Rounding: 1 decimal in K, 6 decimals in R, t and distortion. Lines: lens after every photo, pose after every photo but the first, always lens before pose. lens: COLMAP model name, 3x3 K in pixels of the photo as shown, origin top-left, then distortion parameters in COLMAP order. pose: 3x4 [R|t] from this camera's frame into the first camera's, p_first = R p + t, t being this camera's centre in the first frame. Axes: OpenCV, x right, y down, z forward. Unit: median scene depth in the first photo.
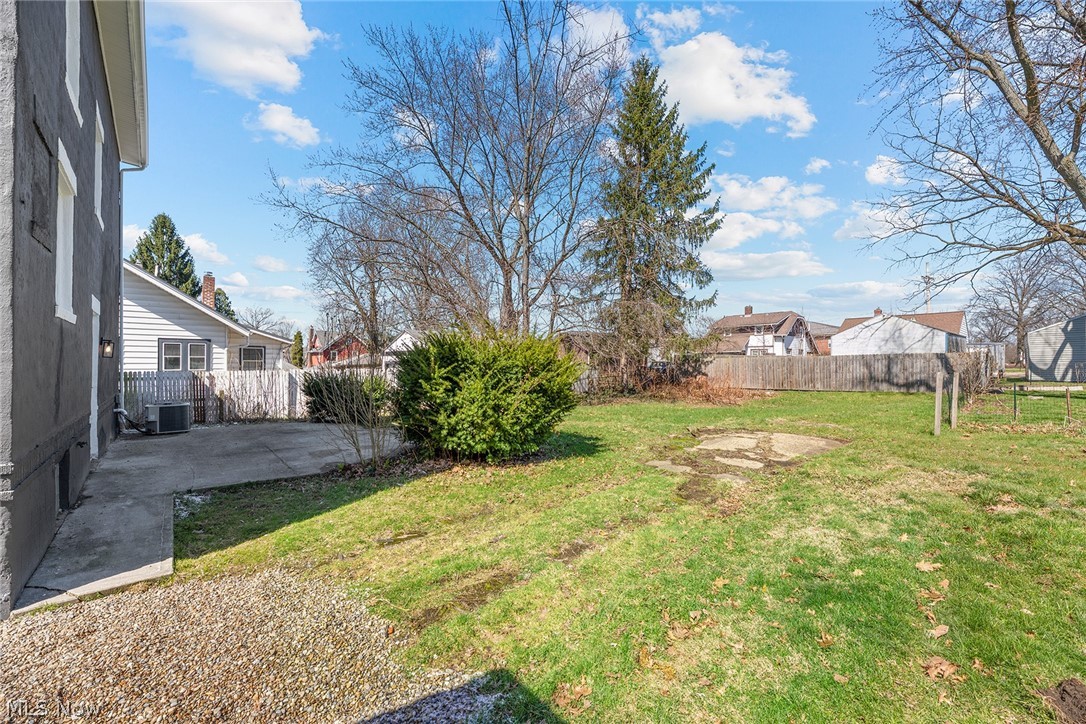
lens RADIAL K [[437.1, 0, 544.6], [0, 437.1, 363.2], [0, 0, 1]] dist [-0.008487, -0.000088]
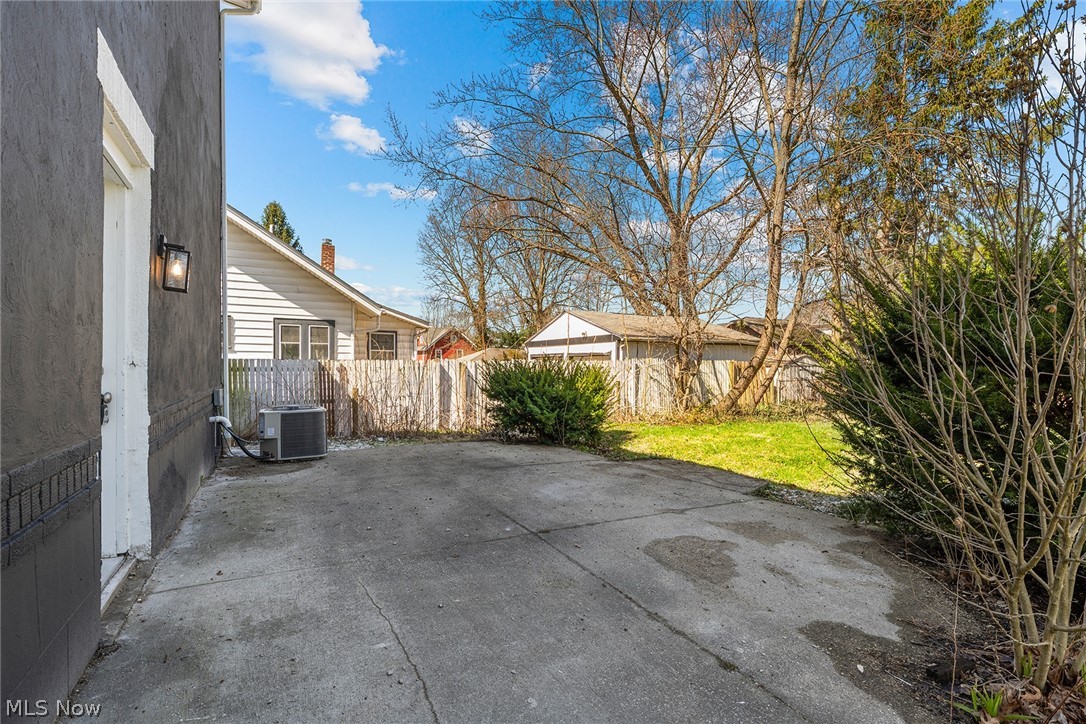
lens RADIAL K [[486.5, 0, 545.0], [0, 486.5, 369.7], [0, 0, 1]] dist [-0.001189, -0.000162]
pose [[0.977690, 0.000828, -0.210053, -0.274473], [0.001279, 0.999950, 0.009896, 0.024288], [0.210051, -0.009944, 0.977640, 0.297309]]
